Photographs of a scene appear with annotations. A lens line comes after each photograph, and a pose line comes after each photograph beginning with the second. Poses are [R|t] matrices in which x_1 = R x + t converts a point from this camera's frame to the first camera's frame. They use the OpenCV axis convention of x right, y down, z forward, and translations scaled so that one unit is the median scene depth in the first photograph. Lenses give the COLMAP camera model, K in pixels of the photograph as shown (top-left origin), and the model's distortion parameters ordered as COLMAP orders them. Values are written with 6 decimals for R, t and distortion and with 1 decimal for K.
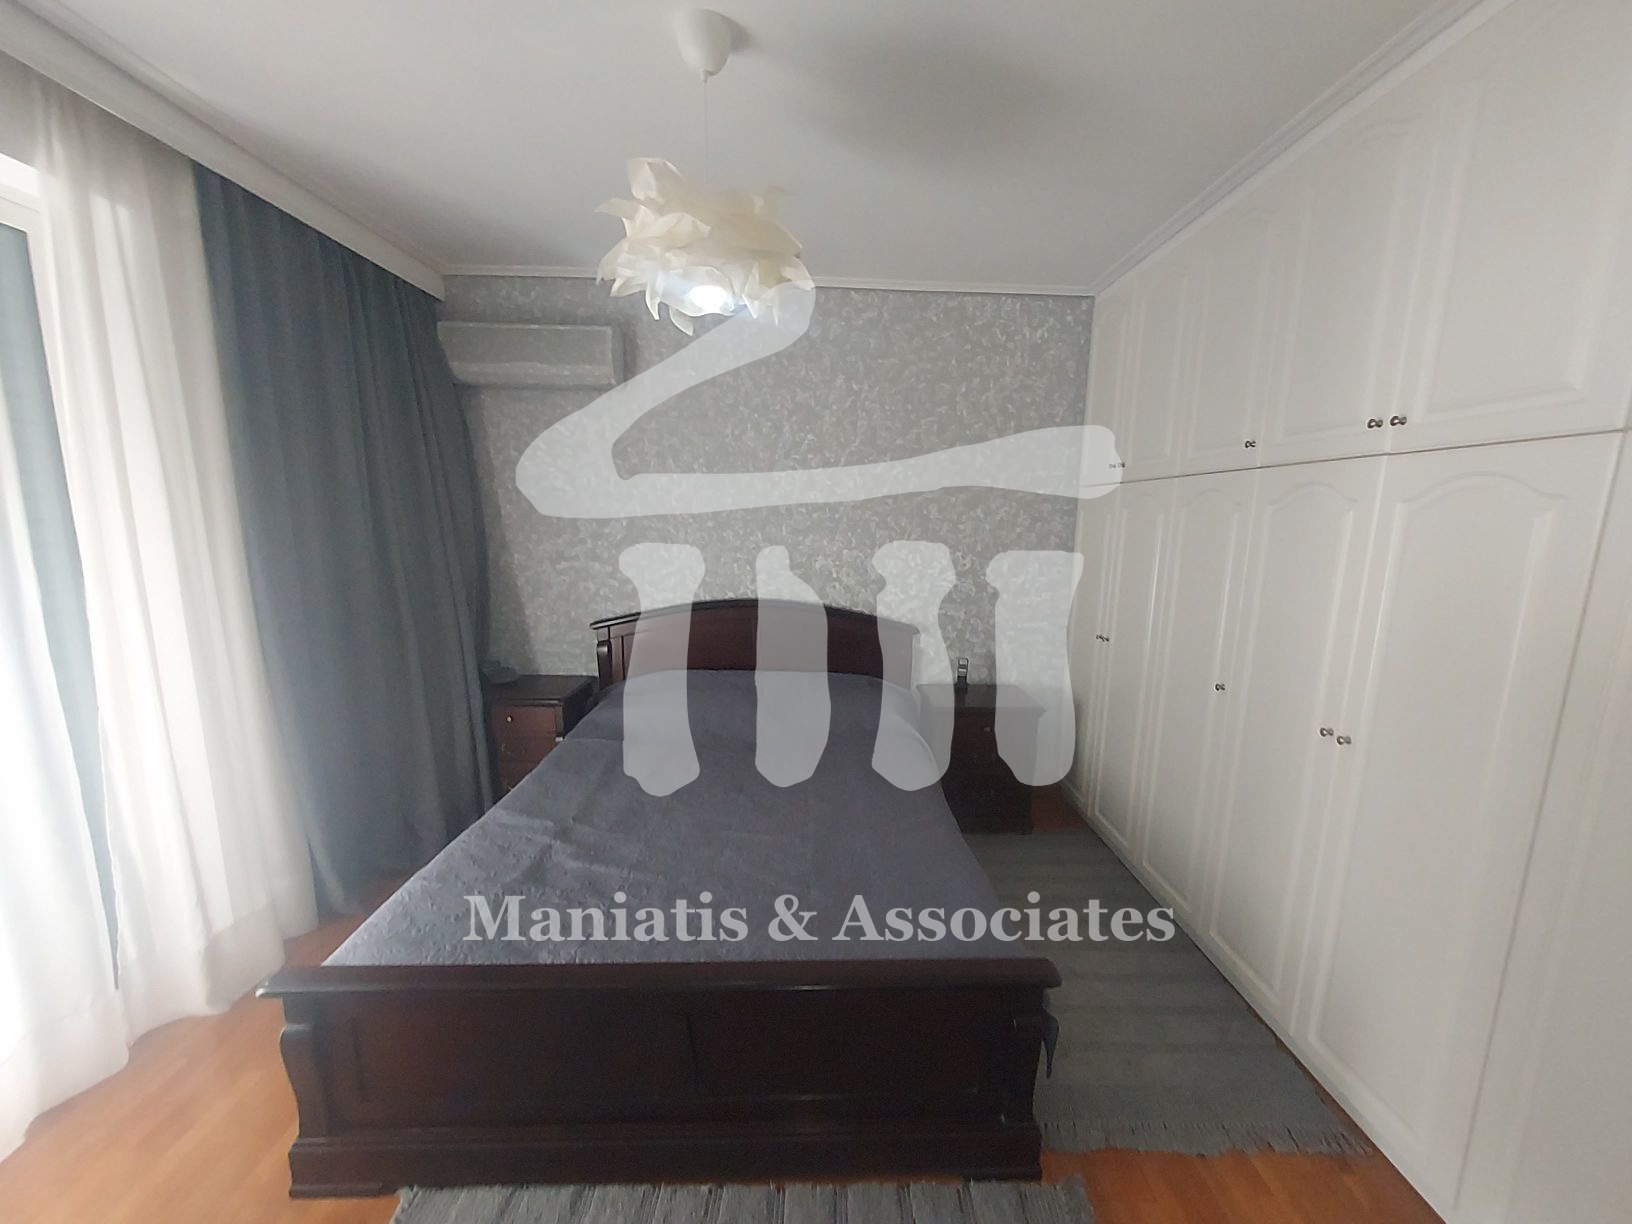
lens RADIAL K [[648.9, 0, 830.5], [0, 648.9, 629.0], [0, 0, 1]] dist [-0.000732, -0.000736]
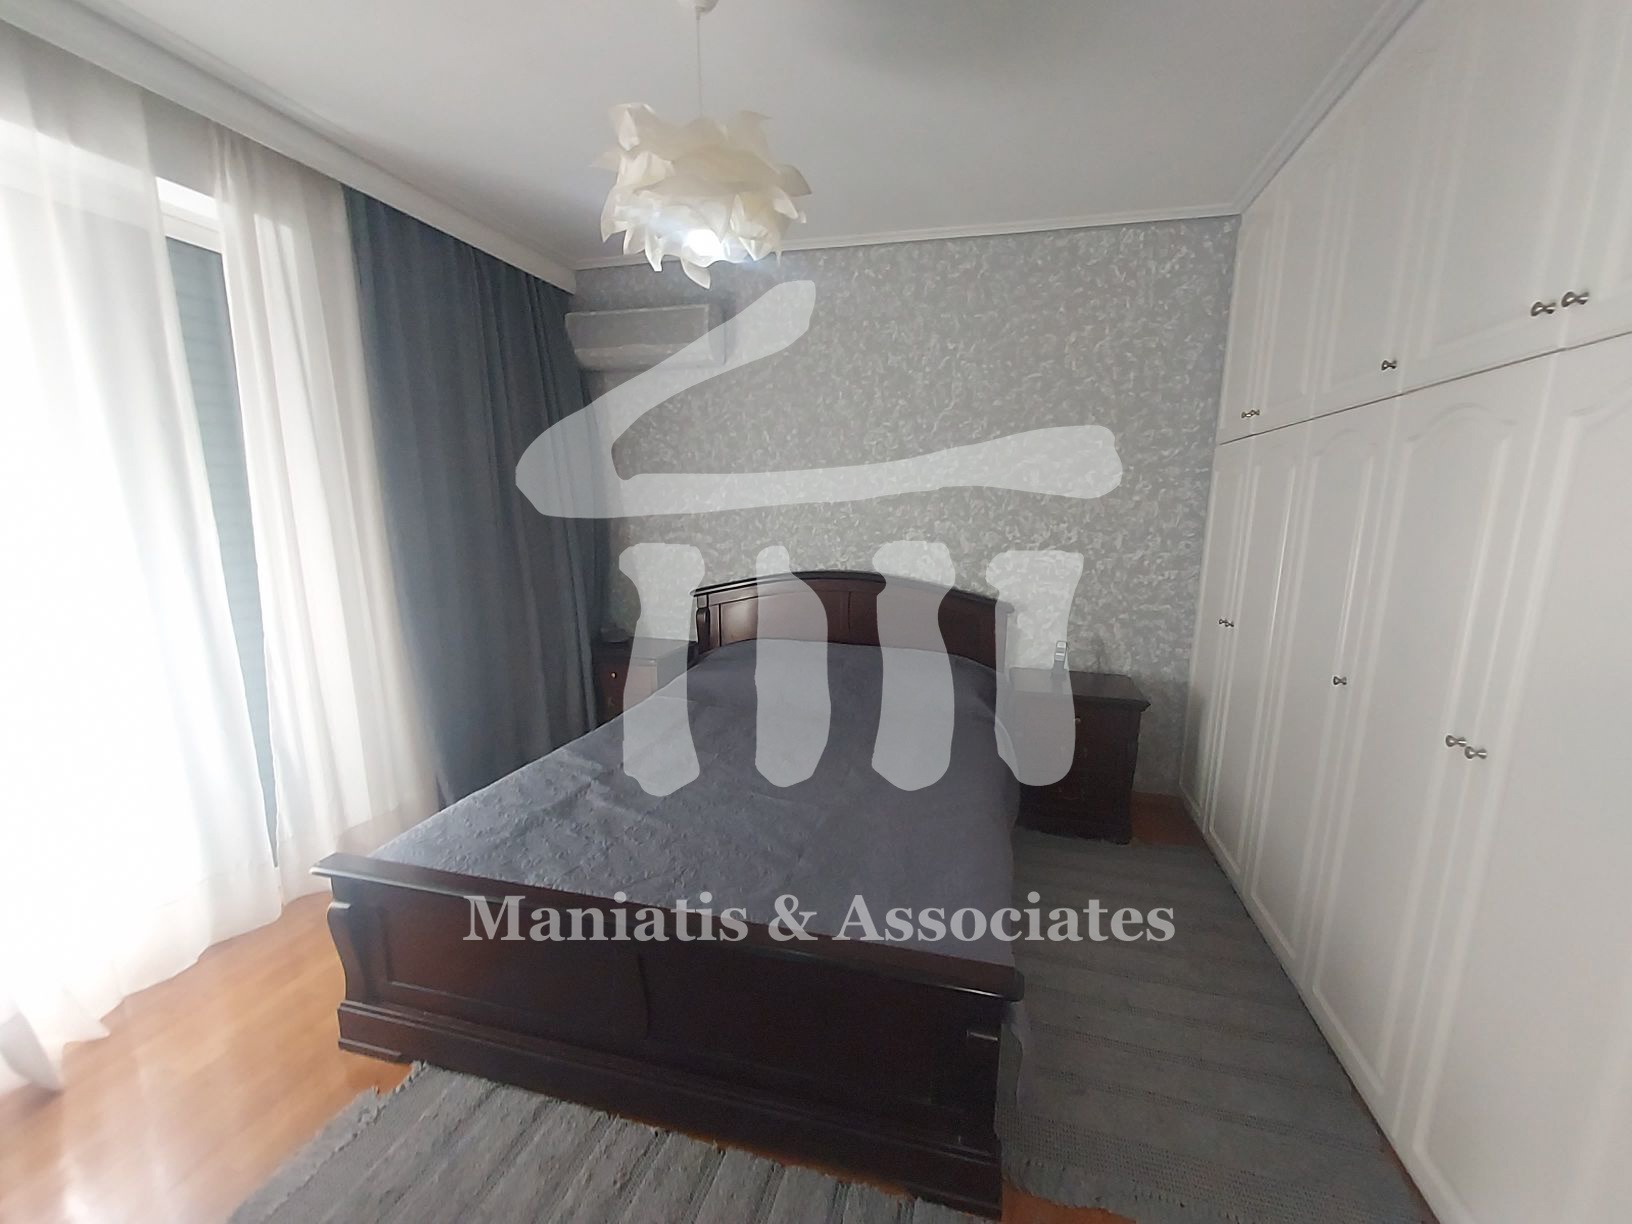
lens RADIAL K [[648.6, 0, 819.5], [0, 648.6, 624.9], [0, 0, 1]] dist [0.002010, -0.000125]
pose [[0.960576, 0.044189, -0.274483, 0.135988], [-0.041193, 0.999012, 0.016670, 0.022431], [0.274948, -0.004706, 0.961448, 0.046476]]
